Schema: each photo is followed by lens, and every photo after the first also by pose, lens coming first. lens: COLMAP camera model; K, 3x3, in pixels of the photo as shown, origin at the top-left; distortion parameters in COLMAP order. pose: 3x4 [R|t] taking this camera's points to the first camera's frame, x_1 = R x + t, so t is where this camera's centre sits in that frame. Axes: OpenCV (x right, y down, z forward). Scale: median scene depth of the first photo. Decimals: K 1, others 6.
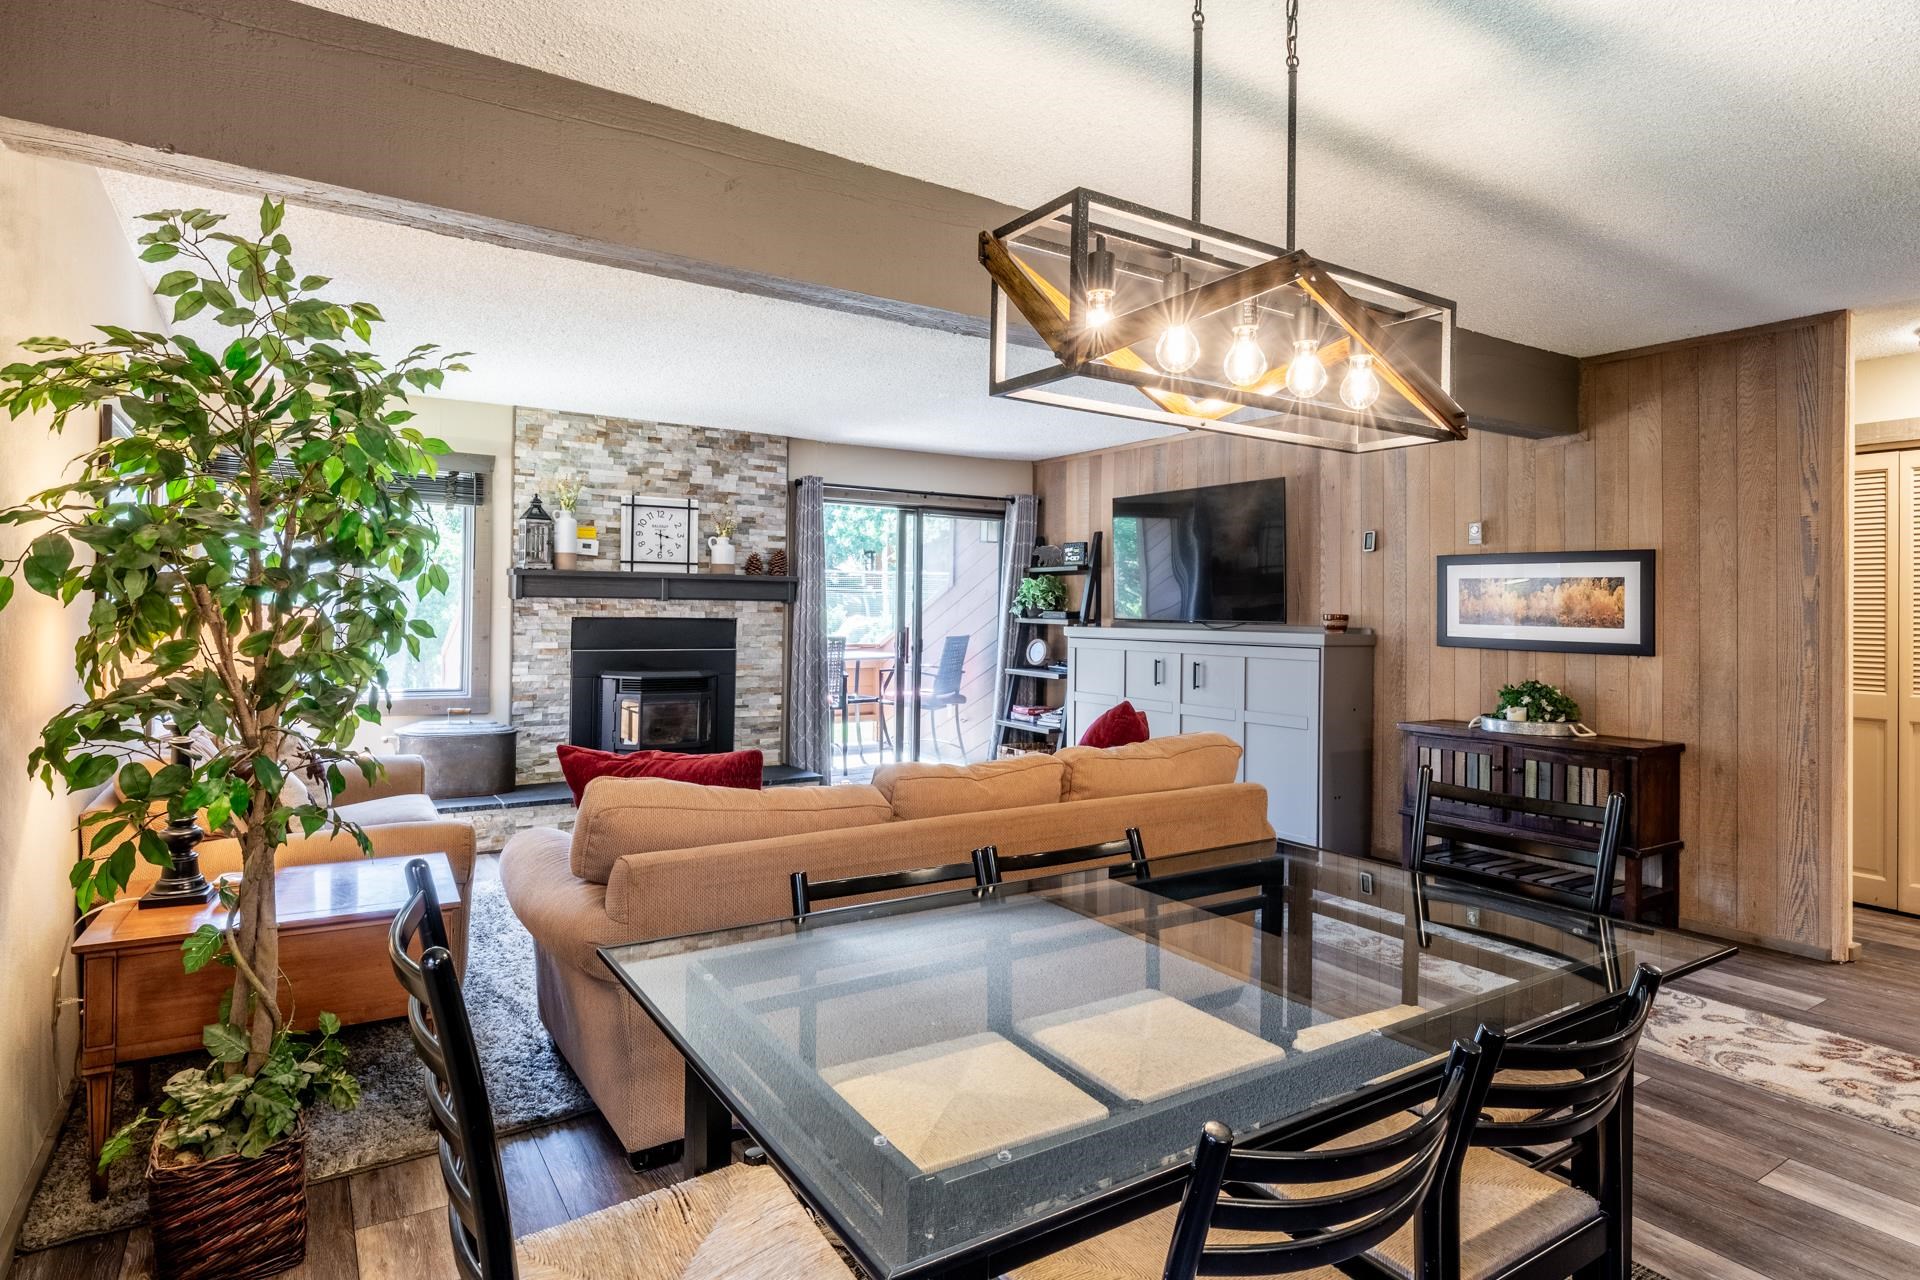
lens RADIAL K [[1034.5, 0, 968.4], [0, 1034.5, 595.6], [0, 0, 1]] dist [-0.002229, -0.000132]
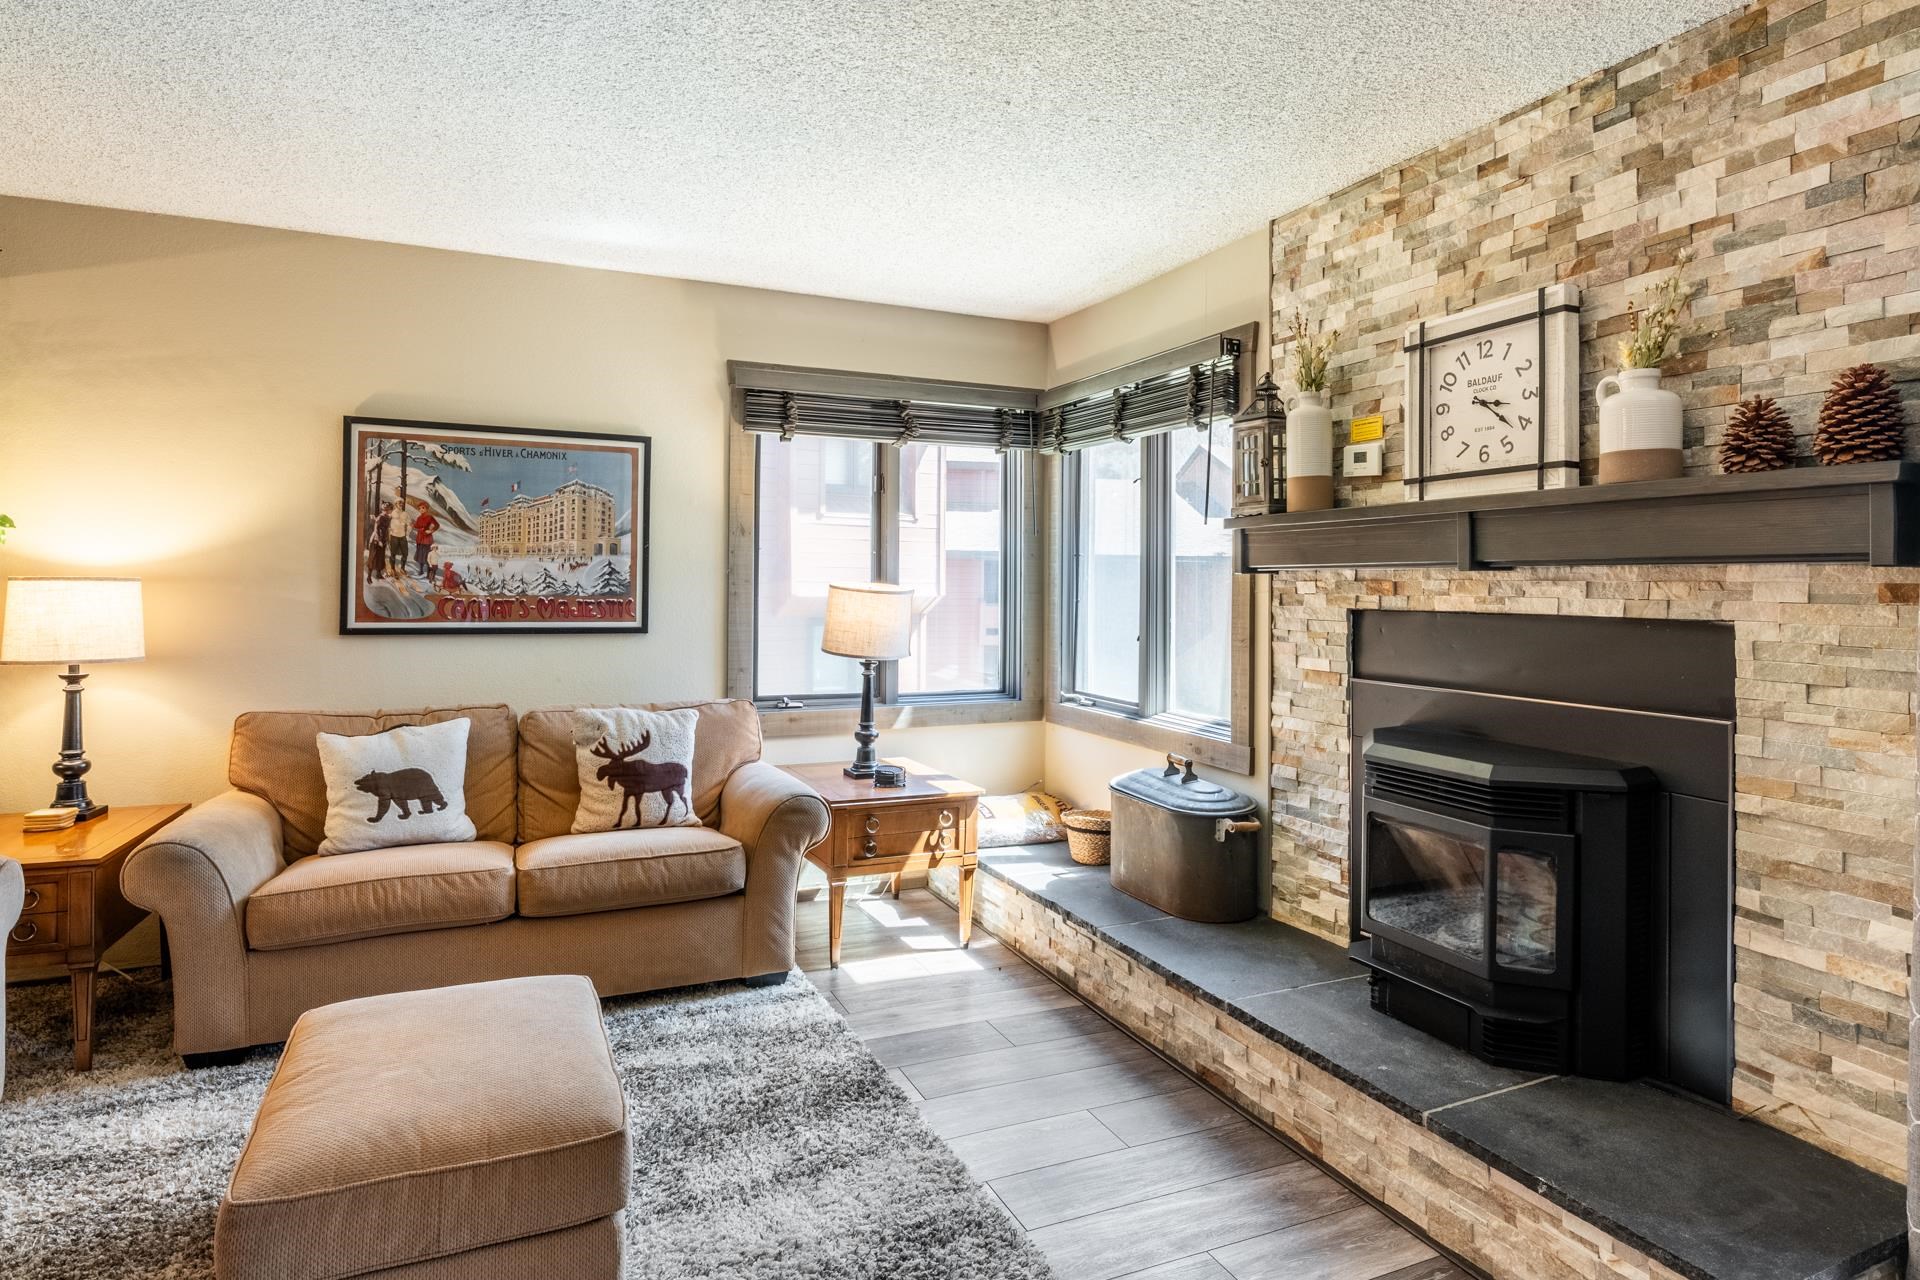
lens RADIAL K [[1063.6, 0, 979.8], [0, 1063.6, 575.5], [0, 0, 1]] dist [-0.001804, -0.001824]
pose [[-0.148068, -0.021965, -0.988733, 0.127005], [0.004775, 0.999726, -0.022924, 0.015154], [0.988966, -0.008115, -0.147922, 0.867227]]
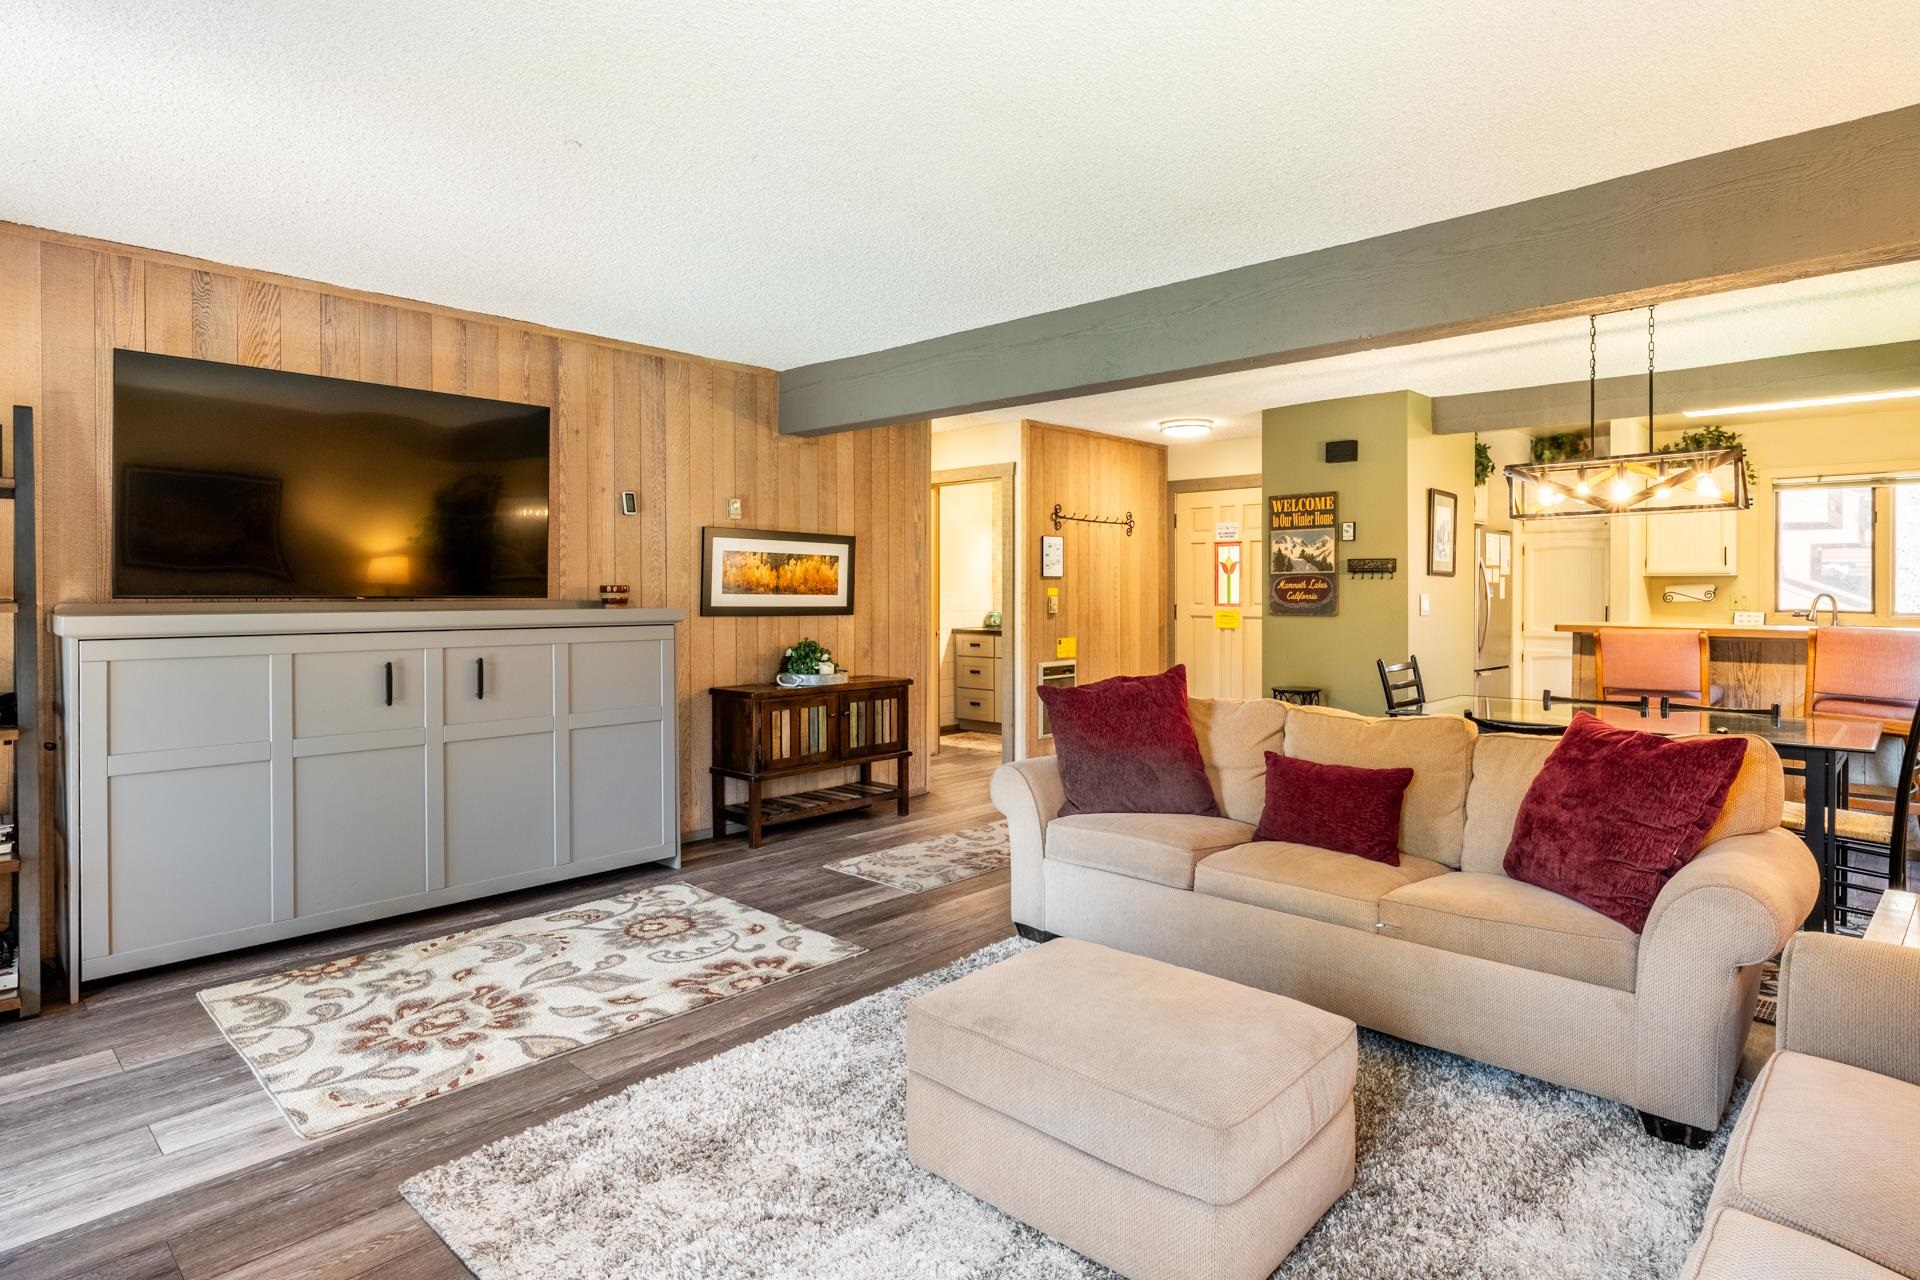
lens RADIAL K [[1017.5, 0, 980.8], [0, 1017.5, 602.5], [0, 0, 1]] dist [-0.003980, -0.000653]
pose [[-0.242352, -0.022741, 0.969922, -0.465005], [-0.017751, 0.999662, 0.019003, 0.009507], [-0.970026, -0.012611, -0.242674, 0.795667]]
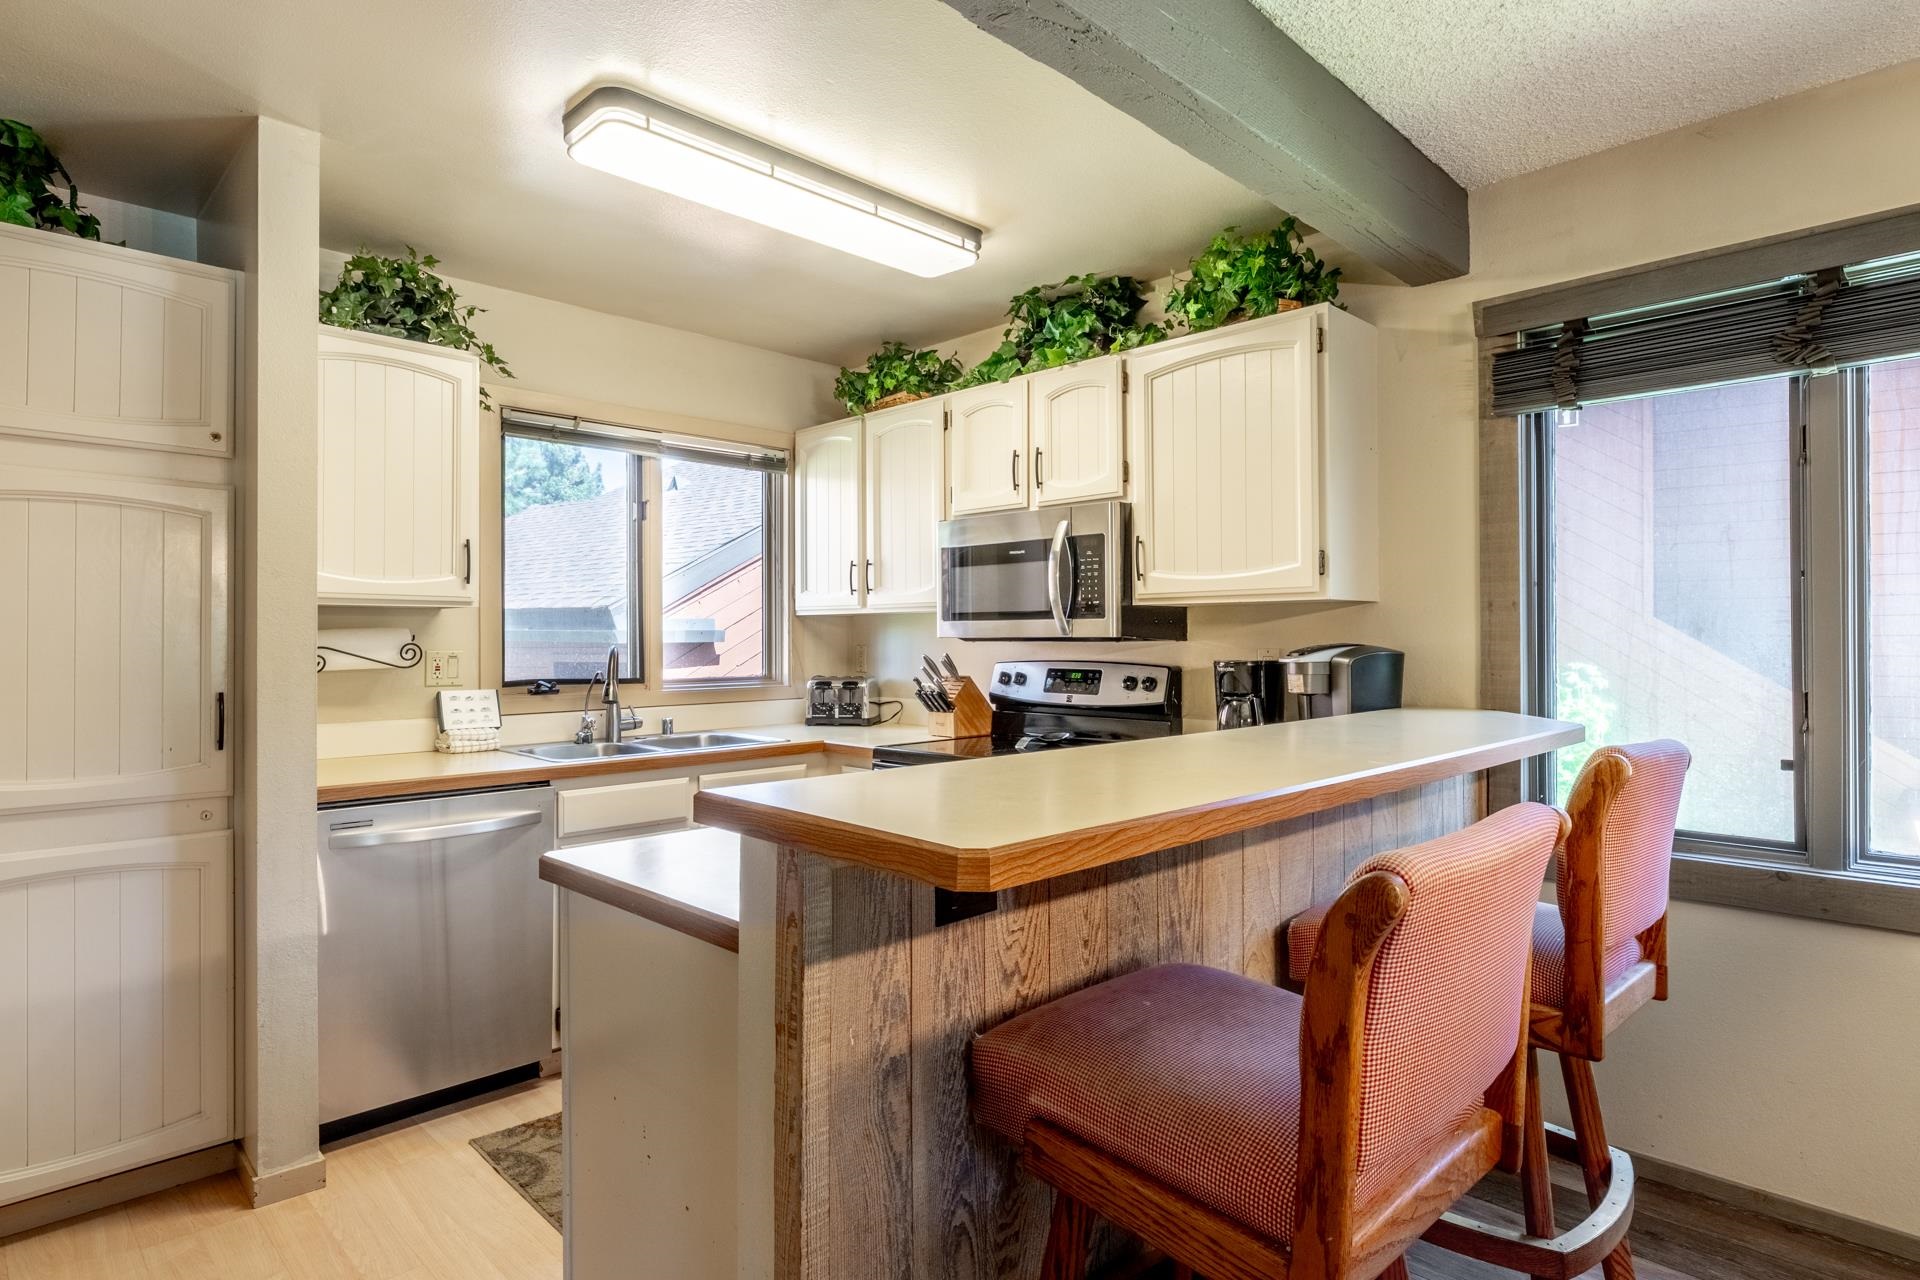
lens RADIAL K [[1039.5, 0, 948.4], [0, 1039.5, 634.8], [0, 0, 1]] dist [-0.004109, -0.001079]
pose [[-0.981349, -0.008325, -0.192057, 0.283274], [-0.004238, 0.999756, -0.021680, 0.009061], [0.192190, -0.020461, -0.981144, 0.257202]]
